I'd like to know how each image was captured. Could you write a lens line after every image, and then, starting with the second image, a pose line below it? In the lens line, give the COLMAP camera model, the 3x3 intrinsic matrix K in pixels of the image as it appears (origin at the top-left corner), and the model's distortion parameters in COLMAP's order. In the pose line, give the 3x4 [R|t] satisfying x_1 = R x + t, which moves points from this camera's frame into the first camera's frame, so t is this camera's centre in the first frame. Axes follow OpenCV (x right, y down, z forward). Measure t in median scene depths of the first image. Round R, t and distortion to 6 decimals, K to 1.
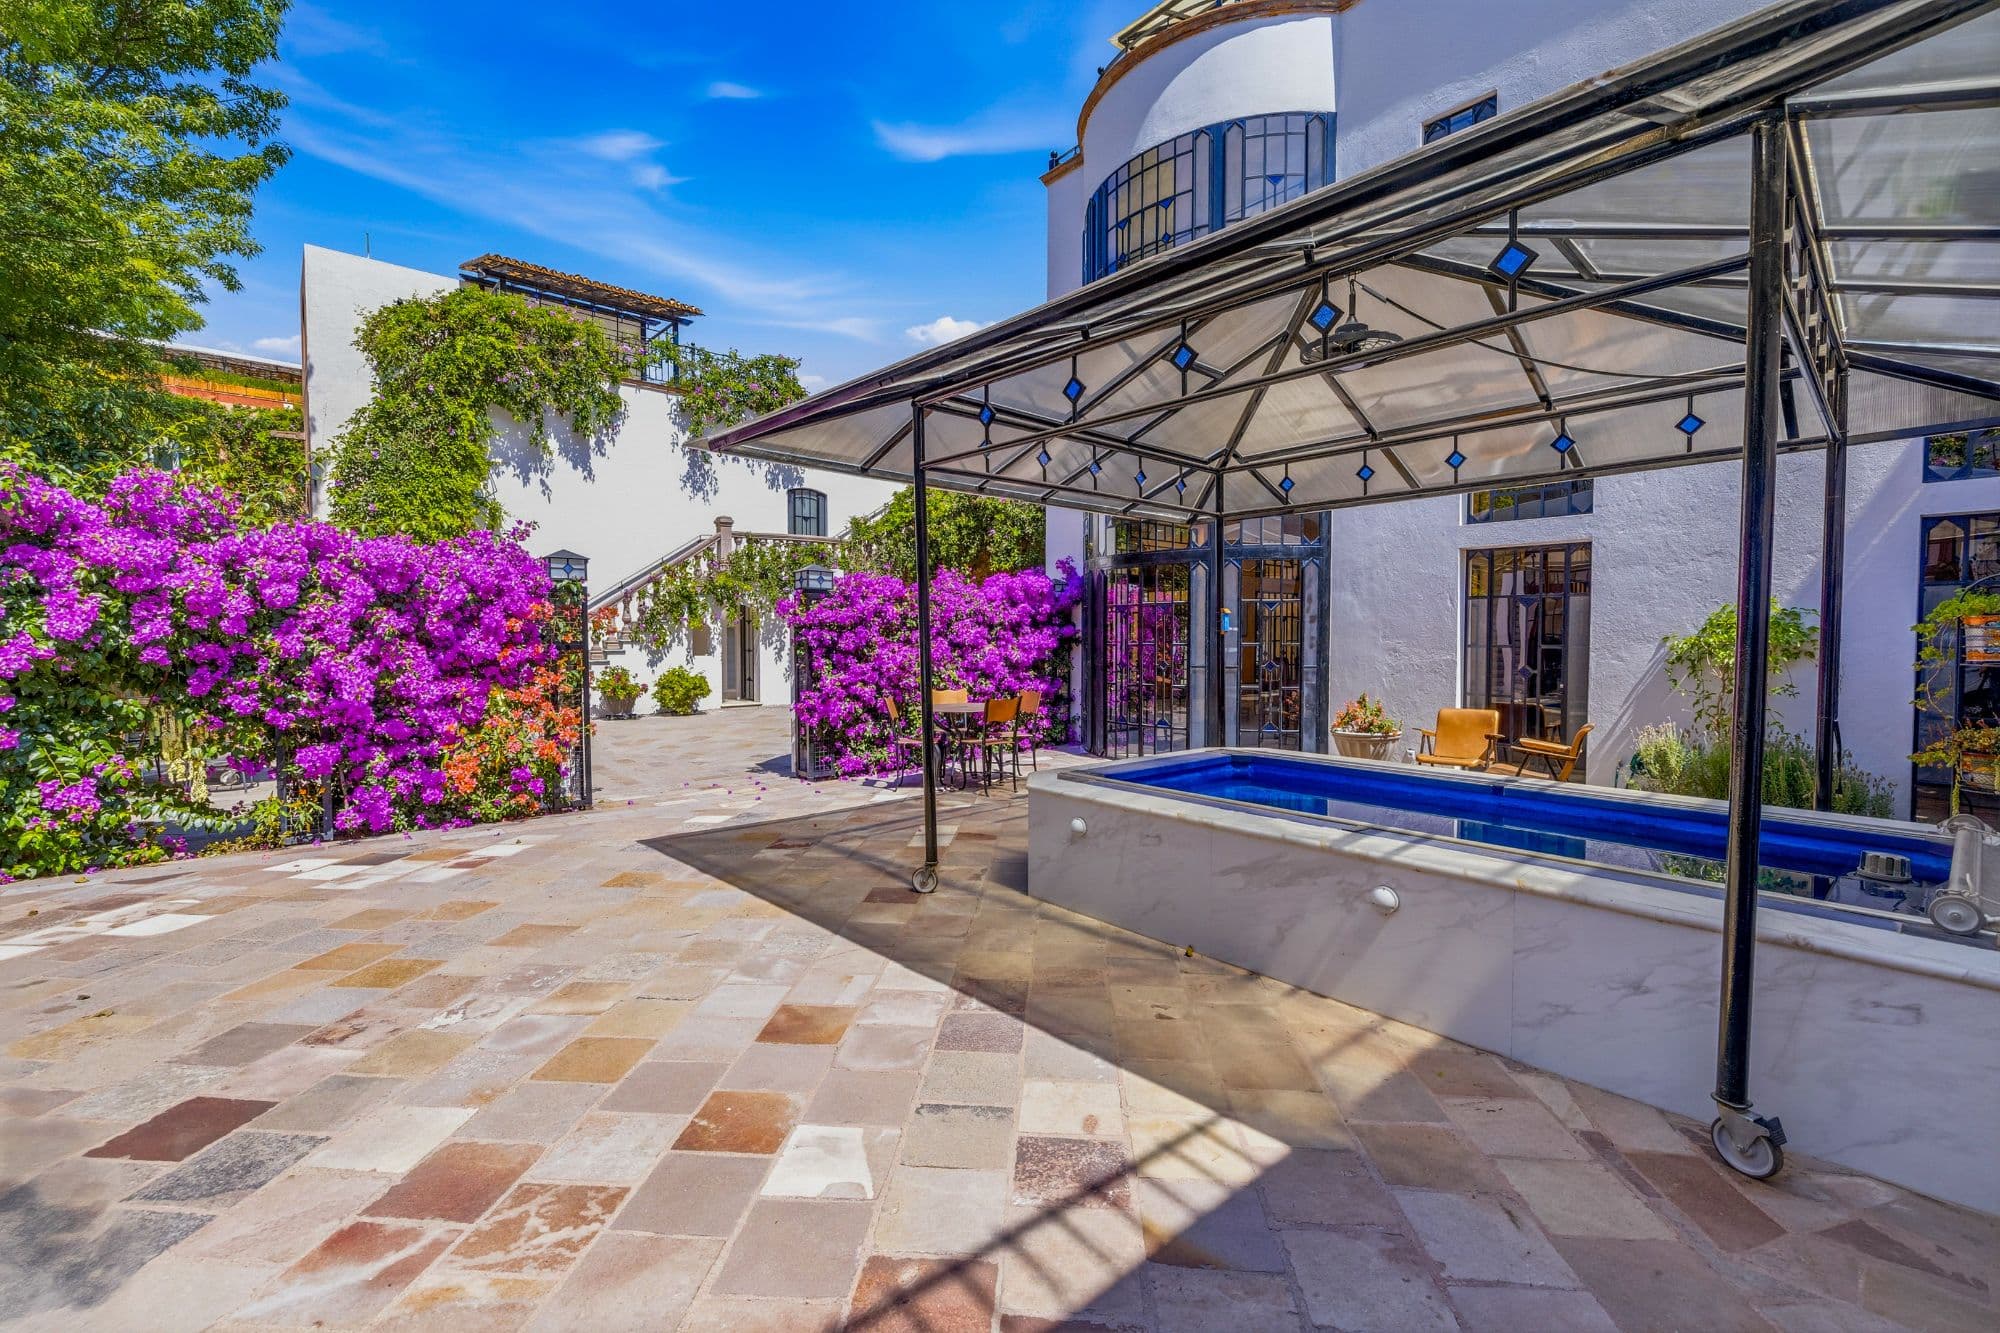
lens RADIAL K [[859.8, 0, 990.5], [0, 859.8, 668.5], [0, 0, 1]] dist [0.002710, -0.000747]
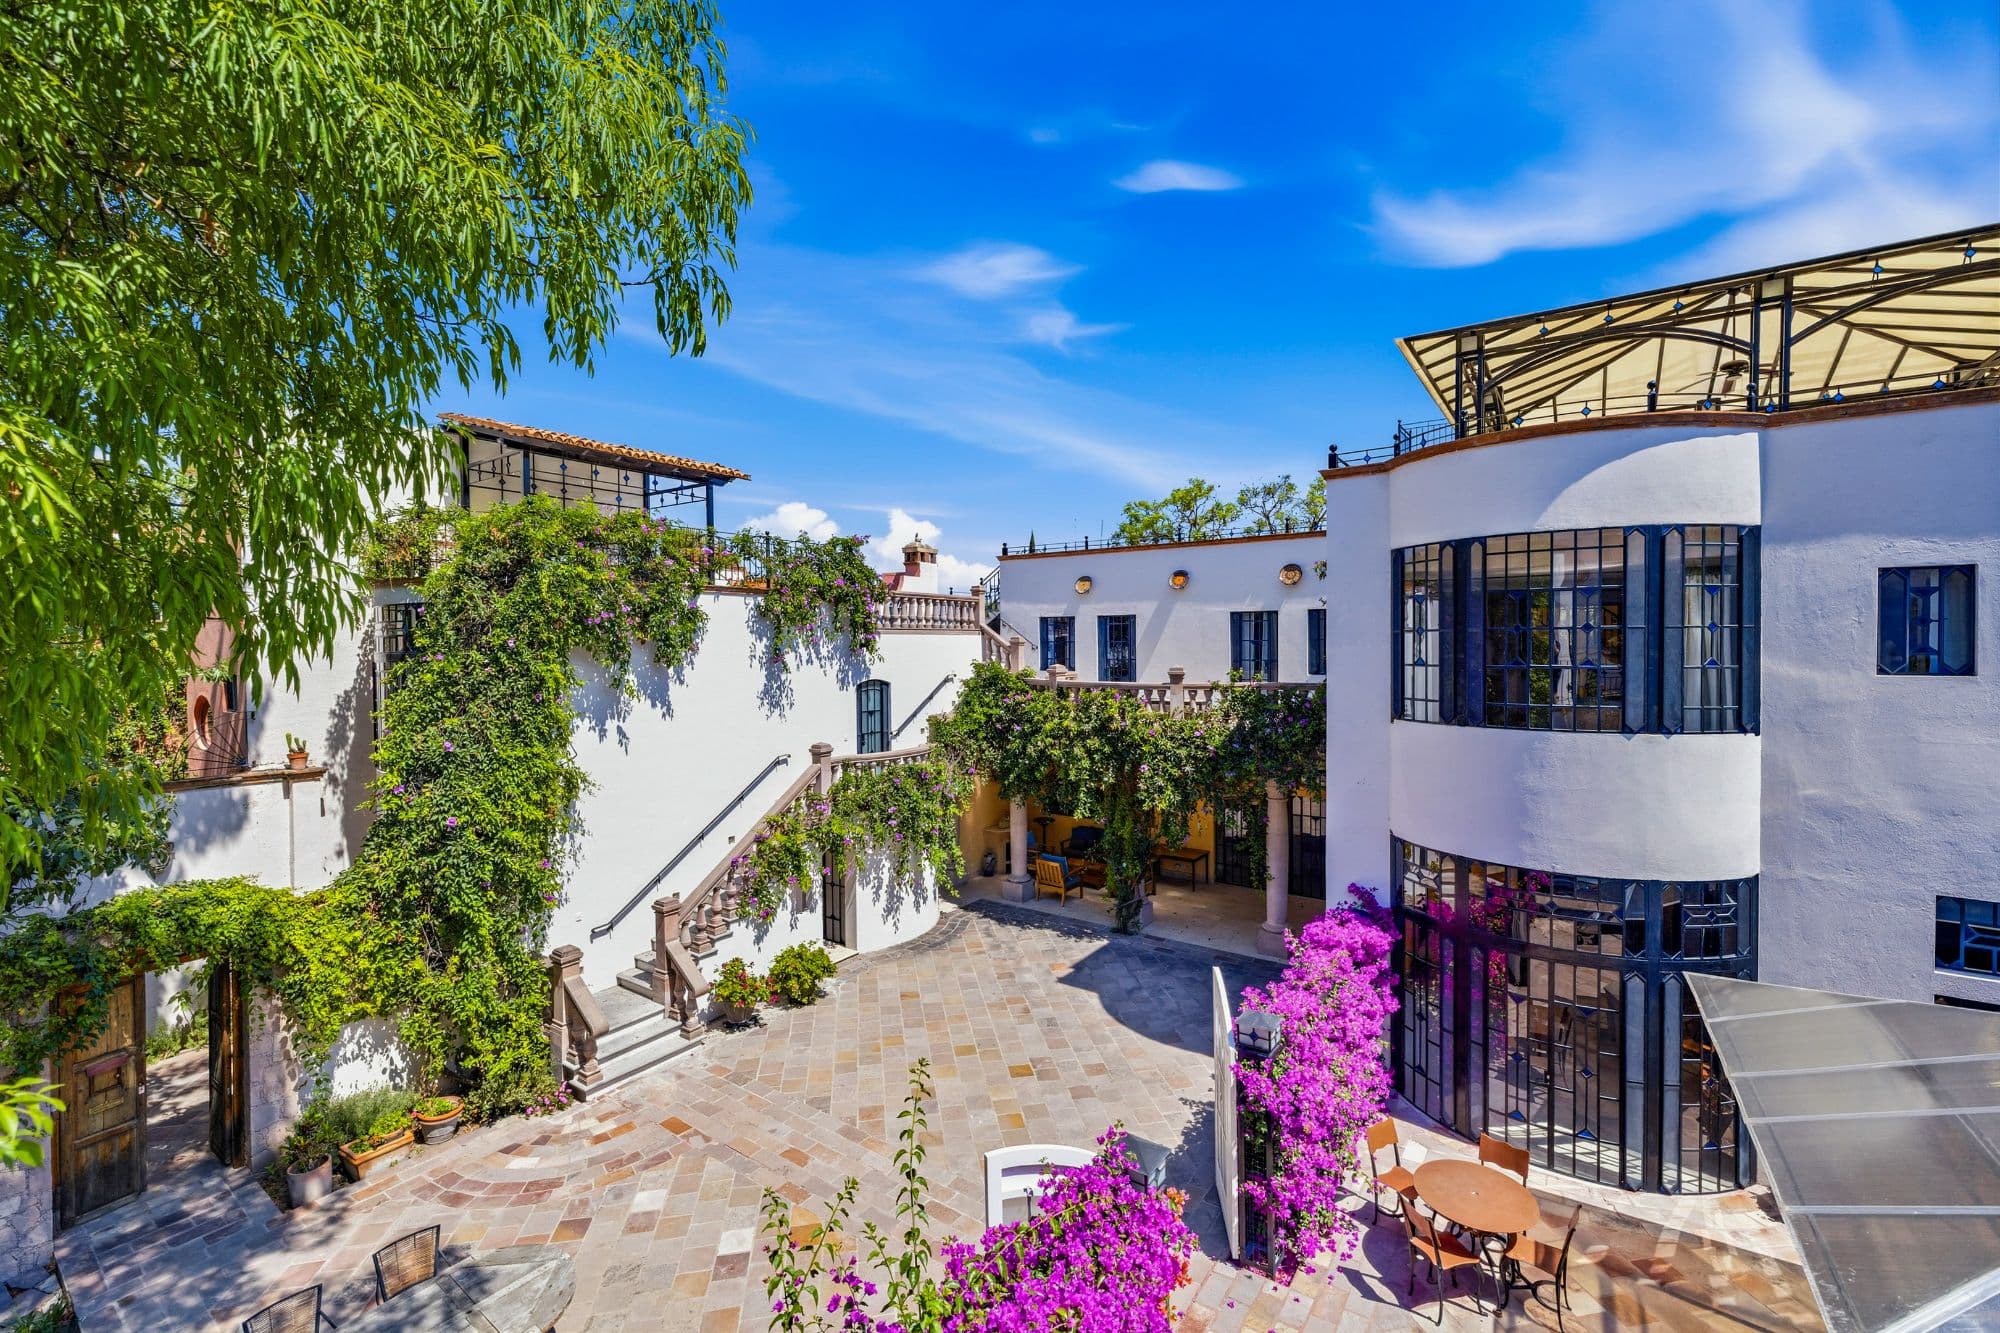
lens RADIAL K [[859.8, 0, 1005.3], [0, 859.8, 663.4], [0, 0, 1]] dist [0.002710, -0.000747]
pose [[0.968132, -0.013545, 0.250073, -0.359254], [0.019160, 0.999616, -0.020035, -0.245401], [-0.249705, 0.024188, 0.968020, 0.128350]]
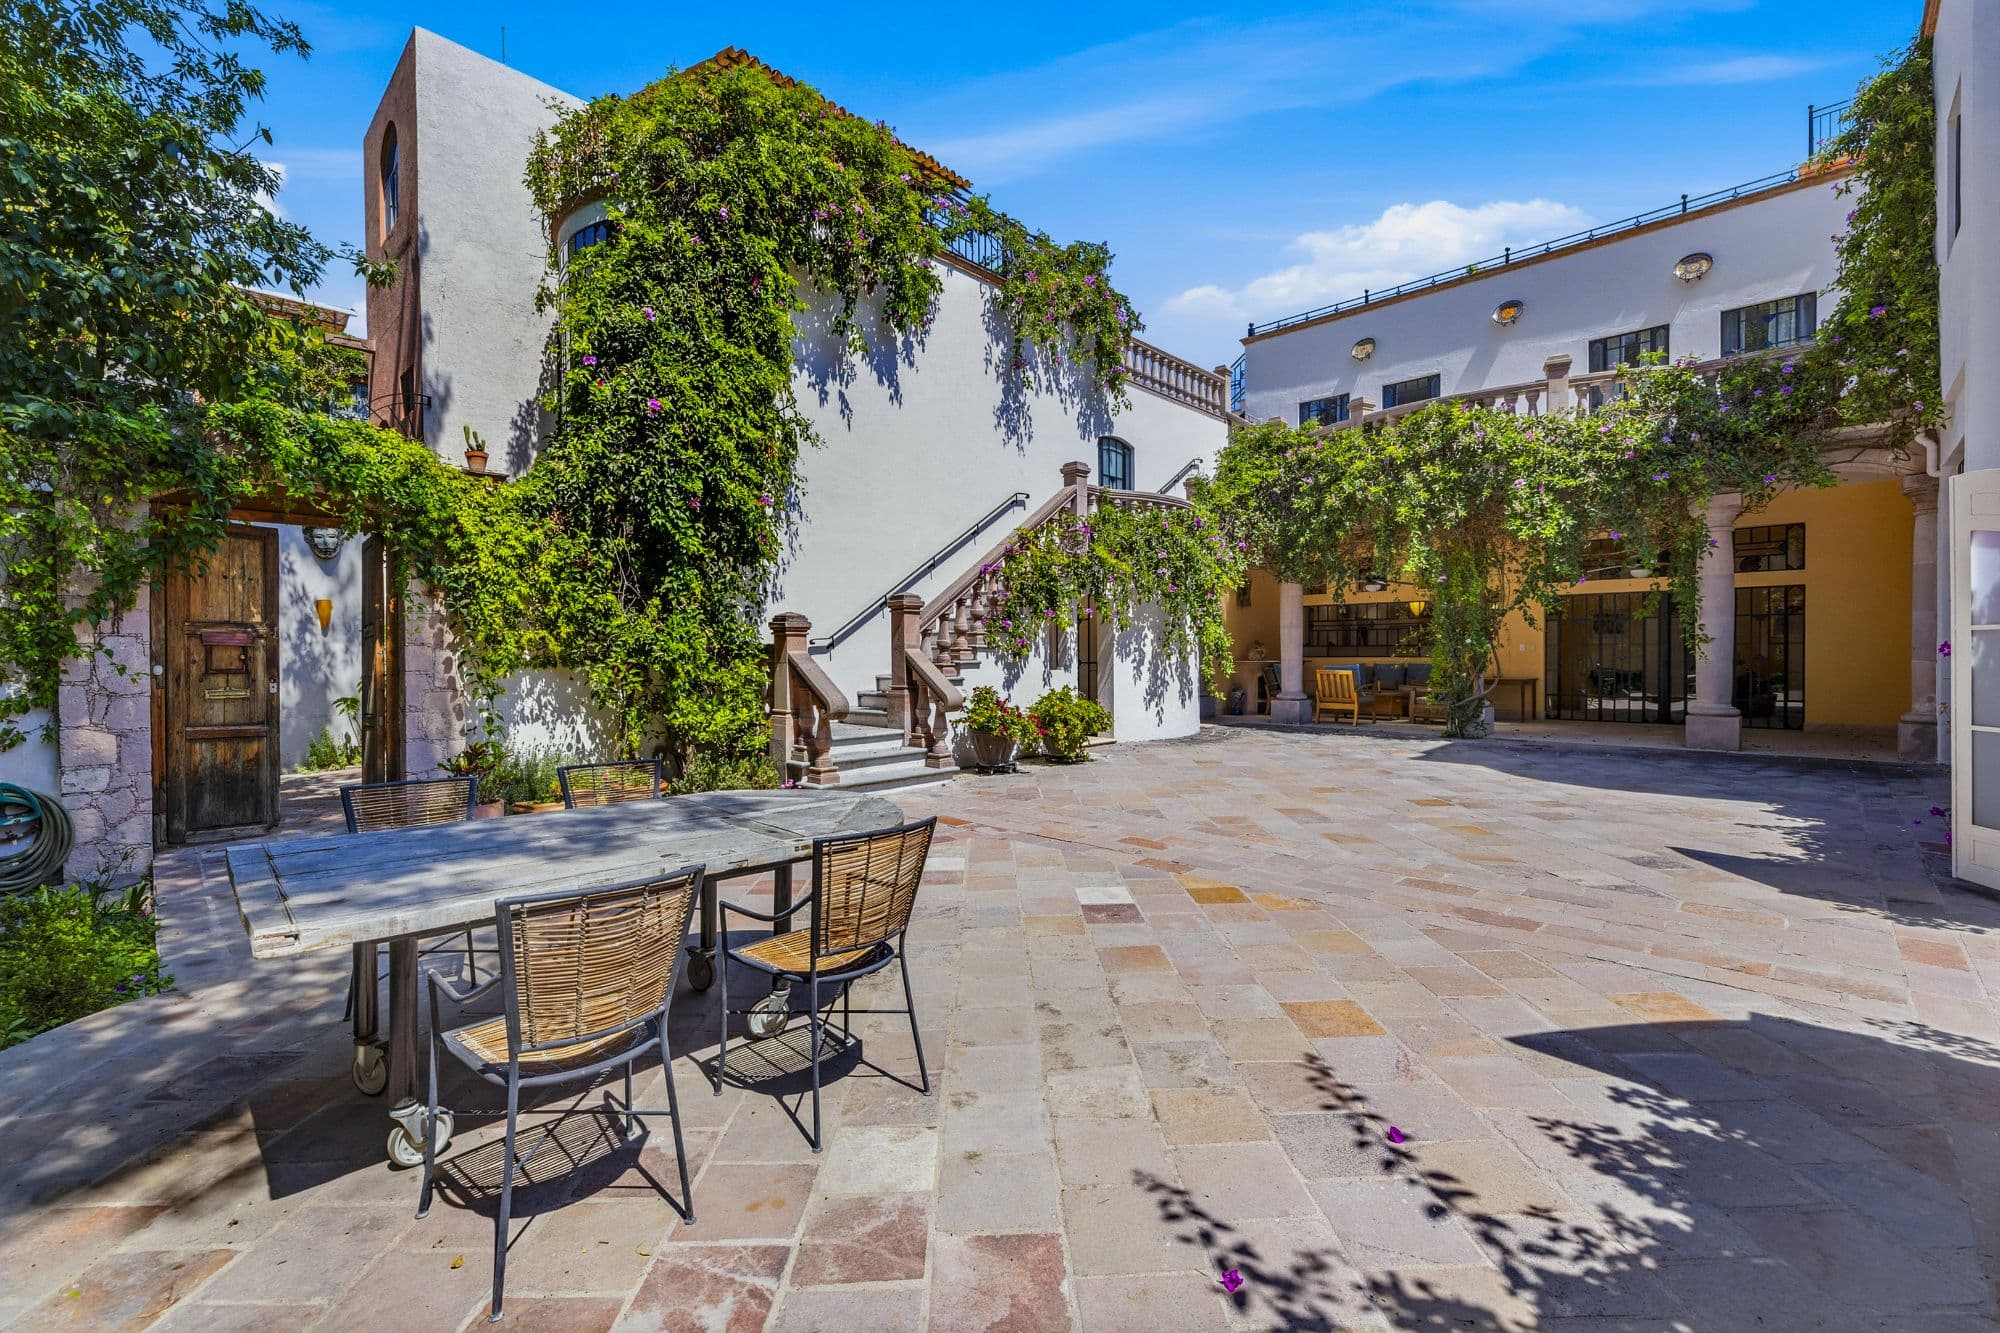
lens RADIAL K [[859.8, 0, 1000.1], [0, 859.8, 666.4], [0, 0, 1]] dist [0.002710, -0.000747]
pose [[0.995183, -0.009697, 0.097557, -0.452371], [0.012750, 0.999447, -0.030720, 0.001036], [-0.097206, 0.031816, 0.994756, 0.355883]]
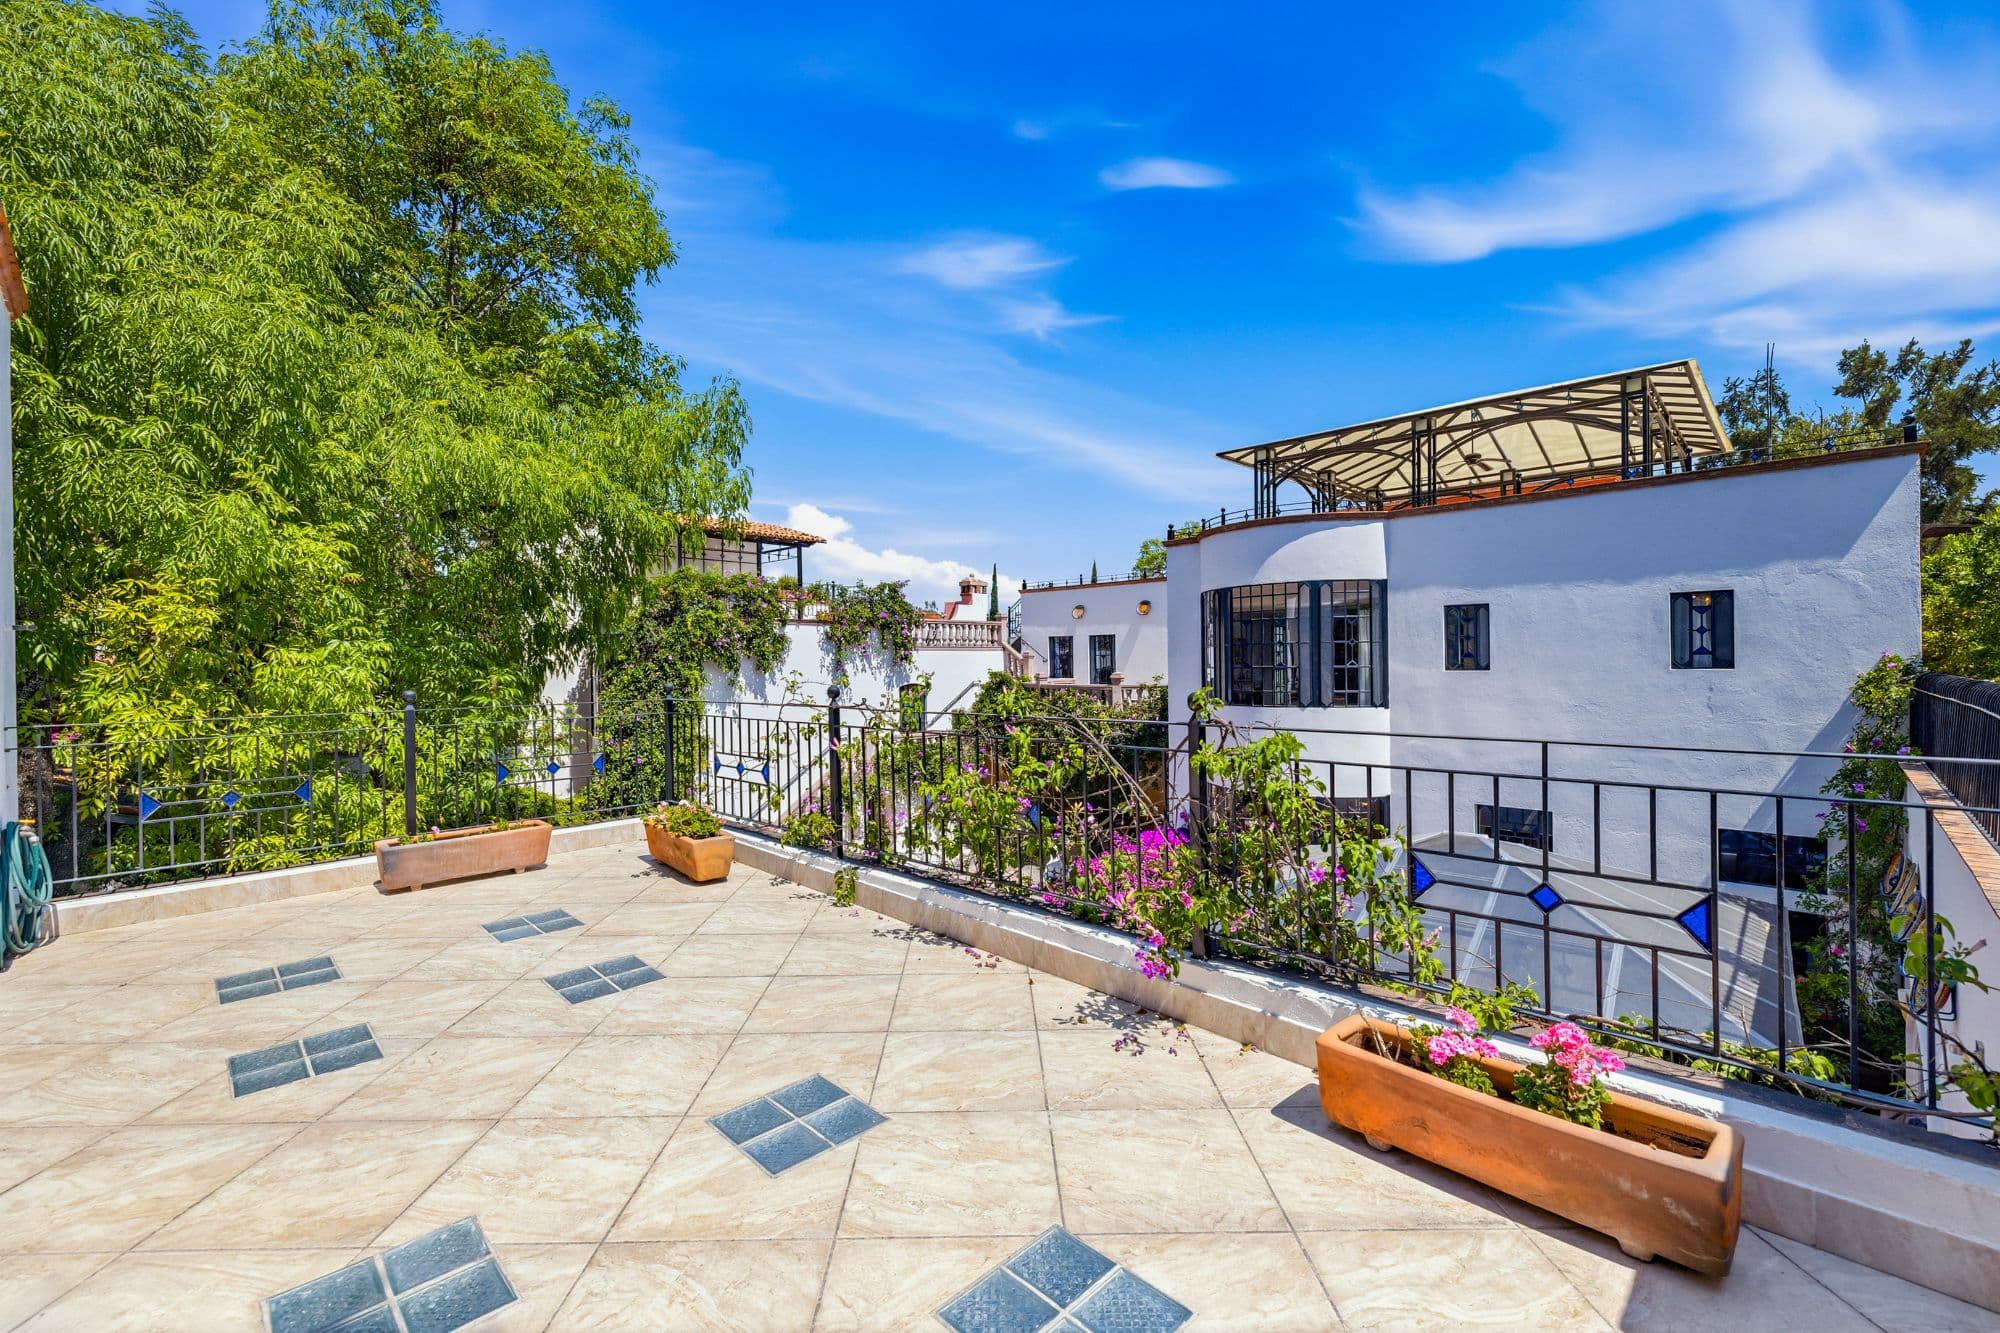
lens RADIAL K [[859.8, 0, 997.9], [0, 859.8, 667.4], [0, 0, 1]] dist [0.002710, -0.000747]
pose [[0.995089, -0.014347, 0.097934, -0.251430], [0.018123, 0.999122, -0.037771, -0.219482], [-0.097306, 0.039360, 0.994476, -0.275685]]
